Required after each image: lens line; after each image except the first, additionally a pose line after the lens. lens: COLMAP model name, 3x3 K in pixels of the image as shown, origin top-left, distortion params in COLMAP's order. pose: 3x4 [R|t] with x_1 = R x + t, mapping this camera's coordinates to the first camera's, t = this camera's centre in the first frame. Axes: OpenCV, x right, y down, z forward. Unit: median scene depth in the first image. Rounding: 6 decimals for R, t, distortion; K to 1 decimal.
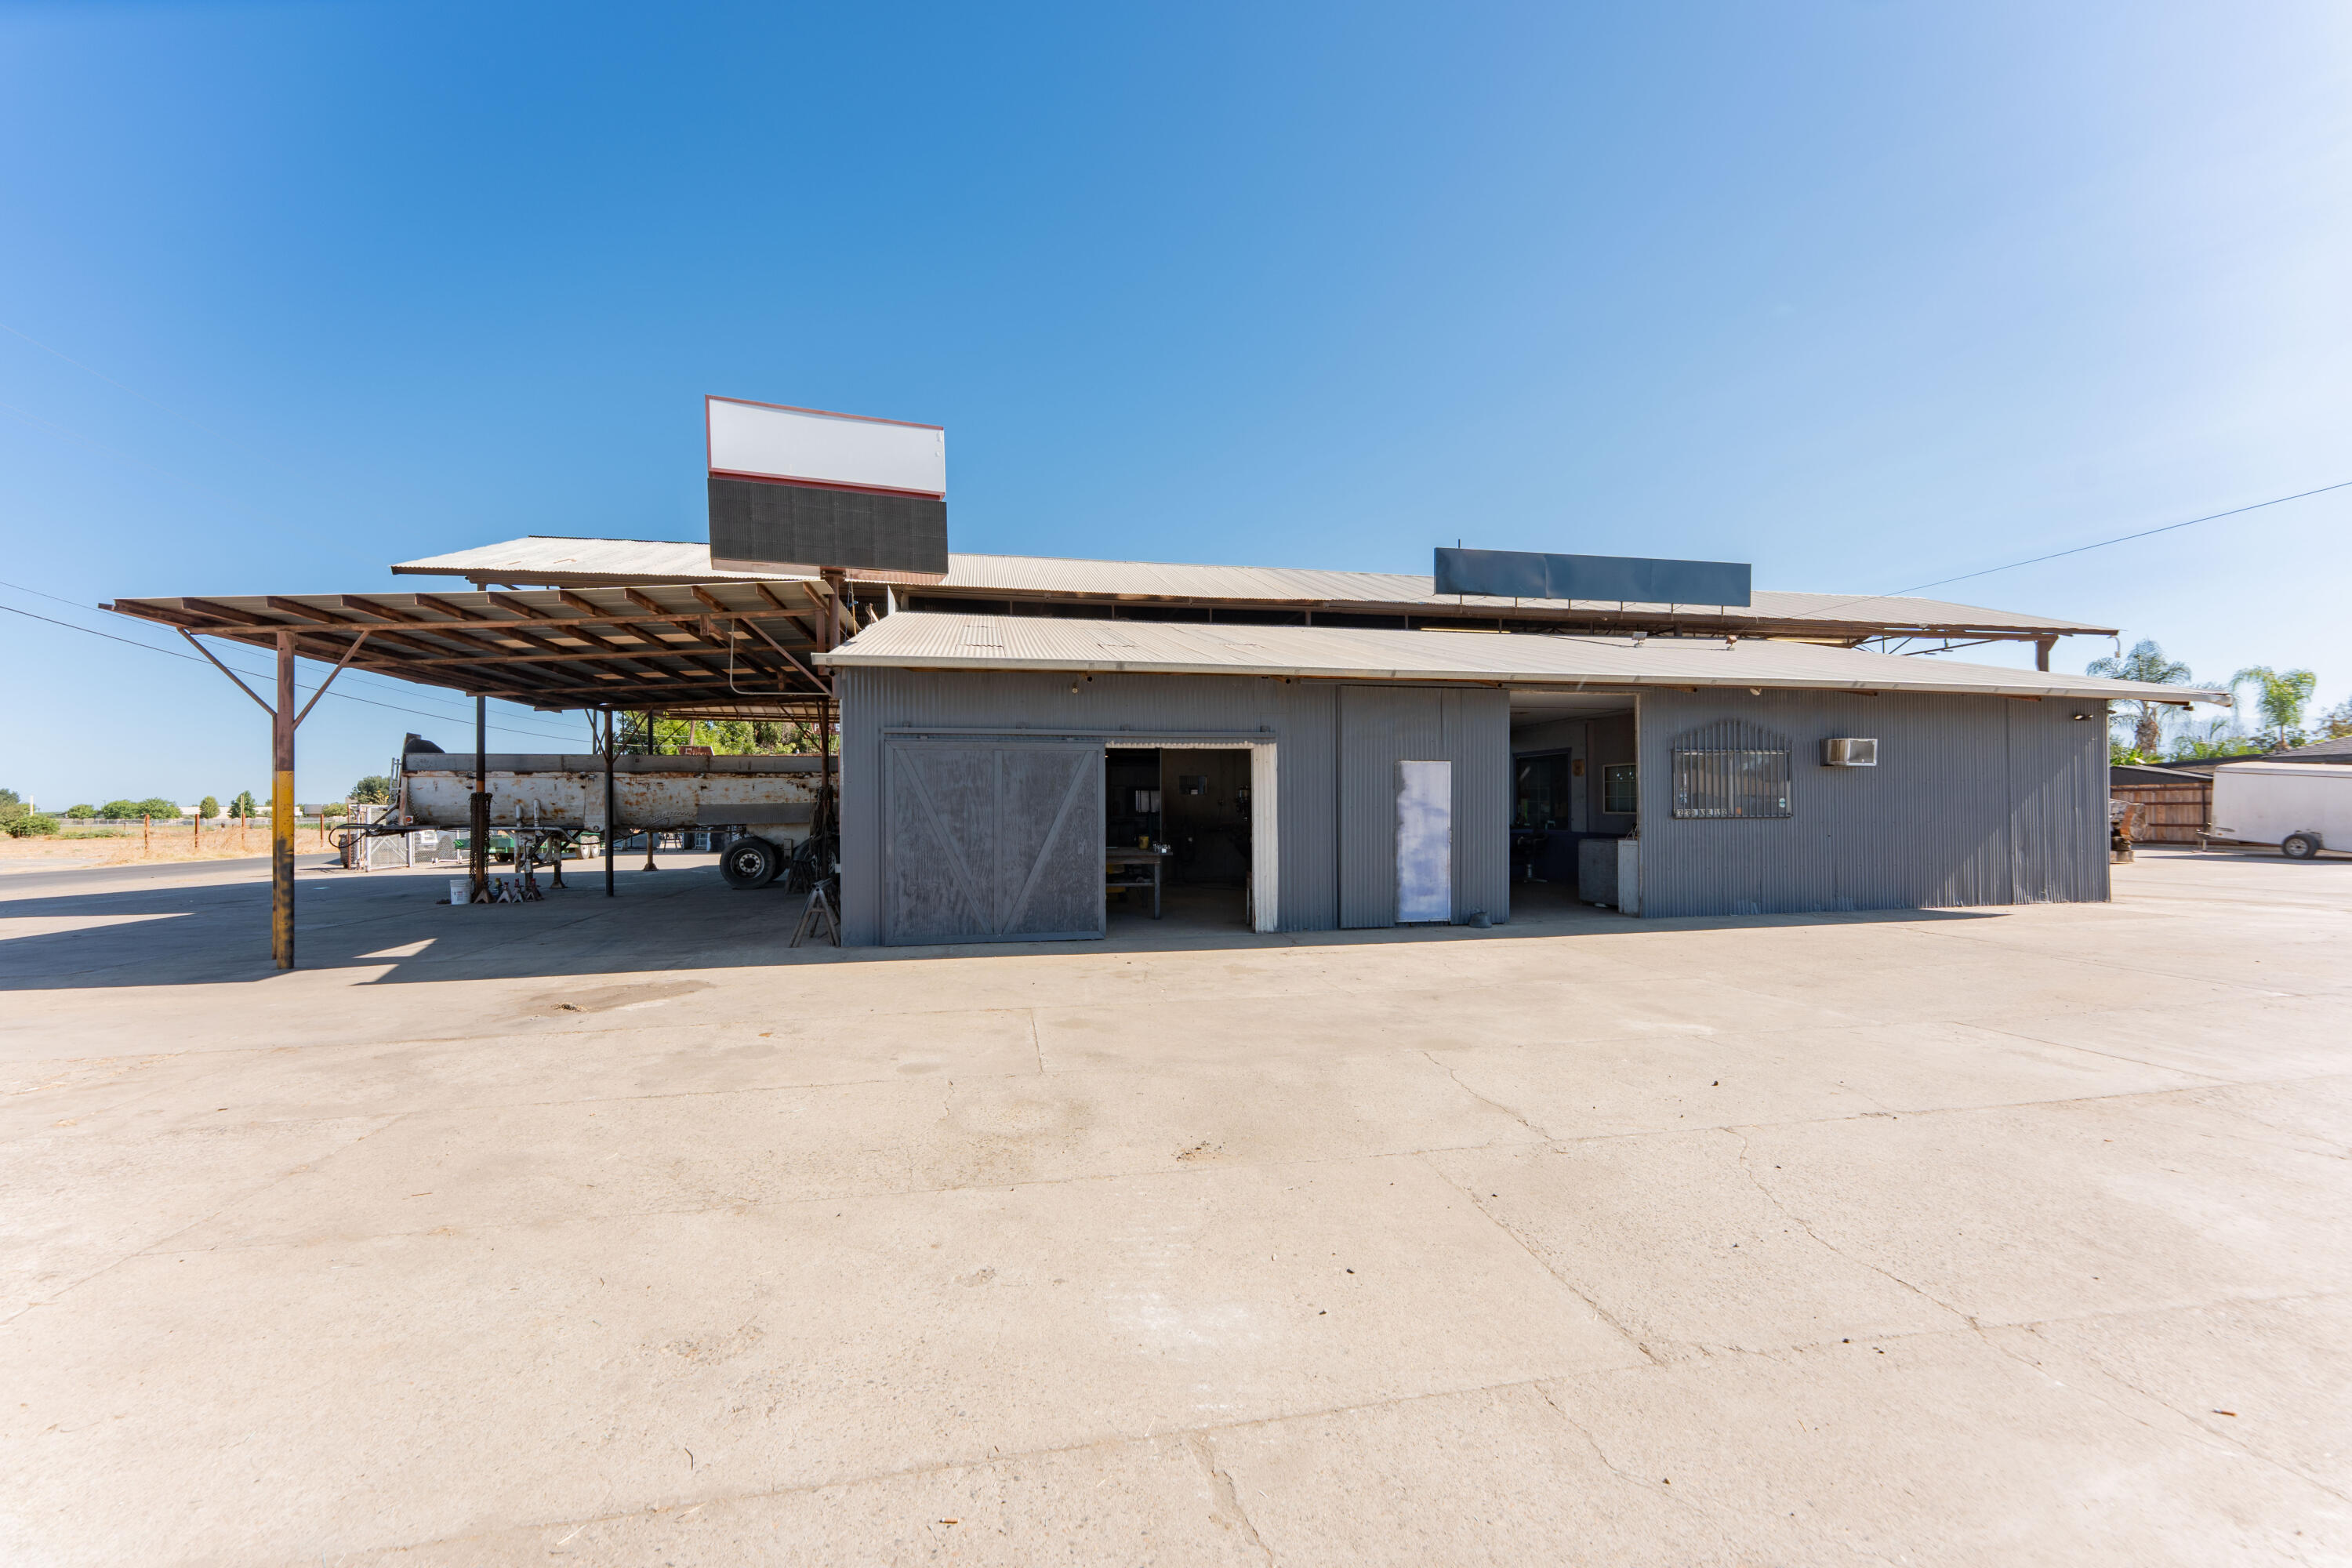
lens RADIAL K [[953.3, 0, 1179.7], [0, 953.3, 808.2], [0, 0, 1]] dist [0.000478, -0.000007]
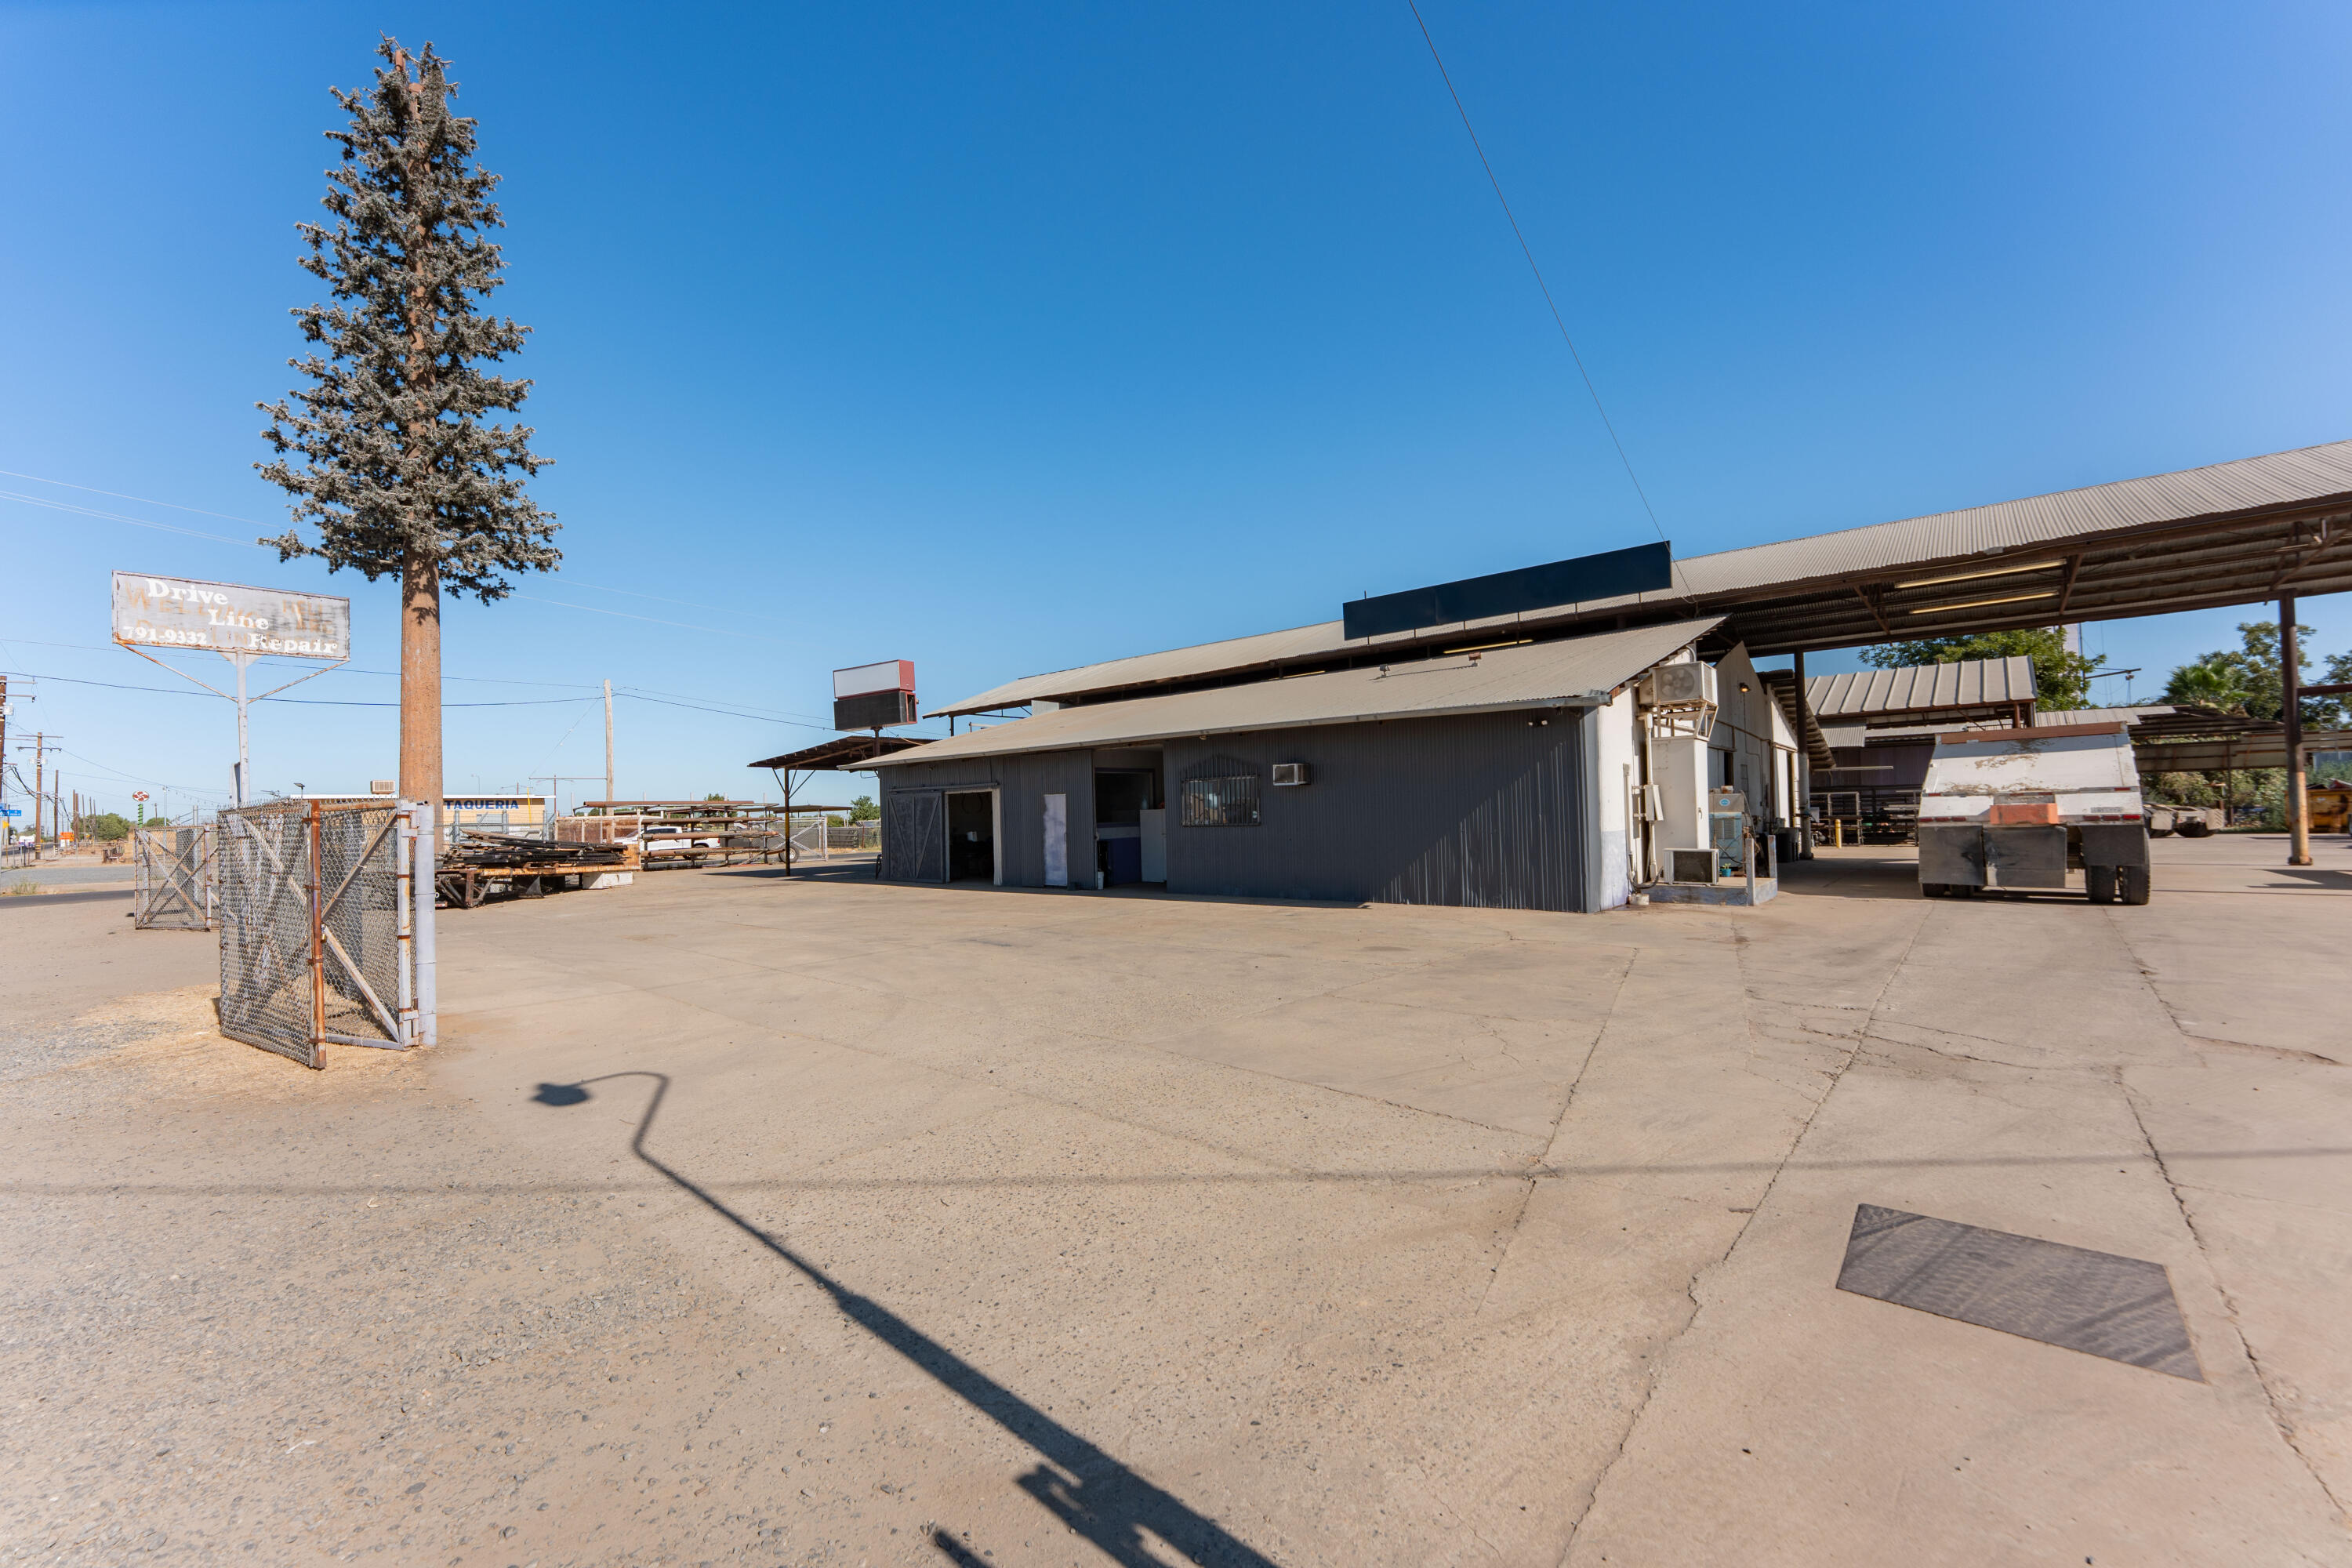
lens RADIAL K [[959.2, 0, 1171.4], [0, 959.2, 795.0], [0, 0, 1]] dist [0.000452, 0.000159]
pose [[0.594802, -0.025779, -0.803459, 1.565118], [0.019861, 0.999652, -0.017370, -0.010640], [0.803627, -0.005625, 0.595107, 0.110866]]
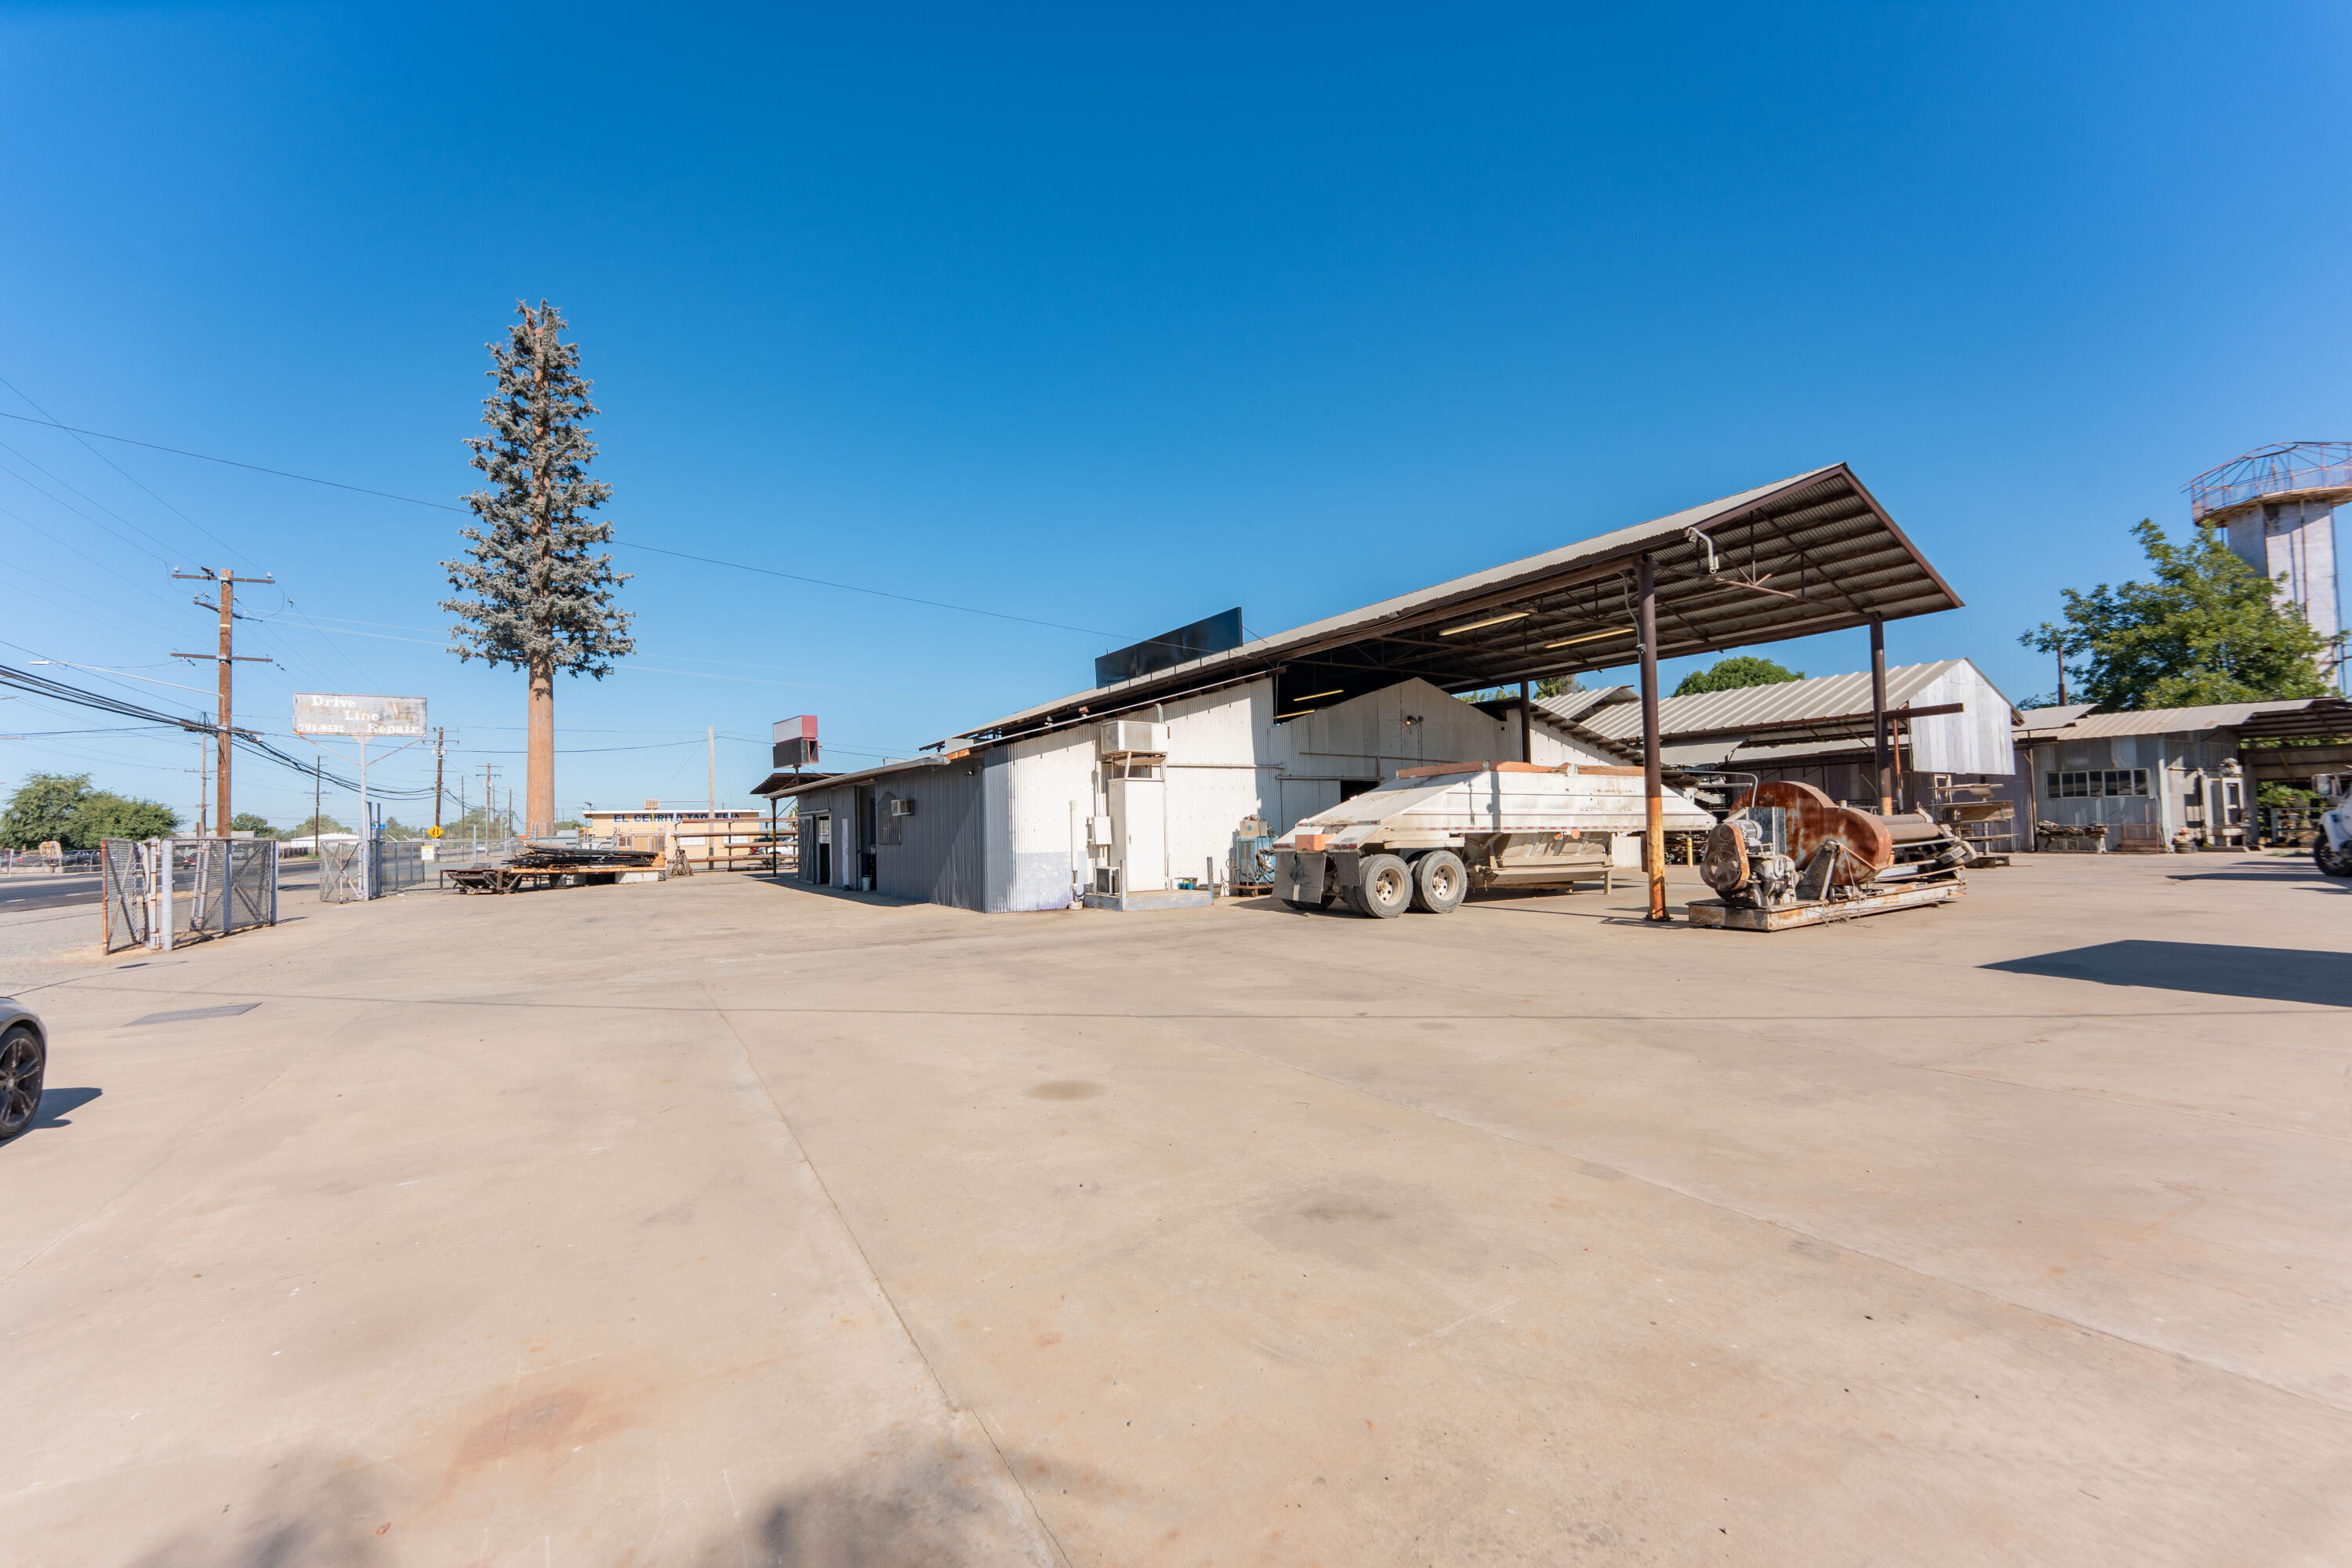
lens RADIAL K [[971.1, 0, 1180.5], [0, 971.1, 793.9], [0, 0, 1]] dist [-0.000034, -0.000066]
pose [[0.332693, -0.034236, -0.942413, 2.407780], [0.019993, 0.999372, -0.029247, -0.020199], [0.942823, -0.009111, 0.333169, 0.856319]]
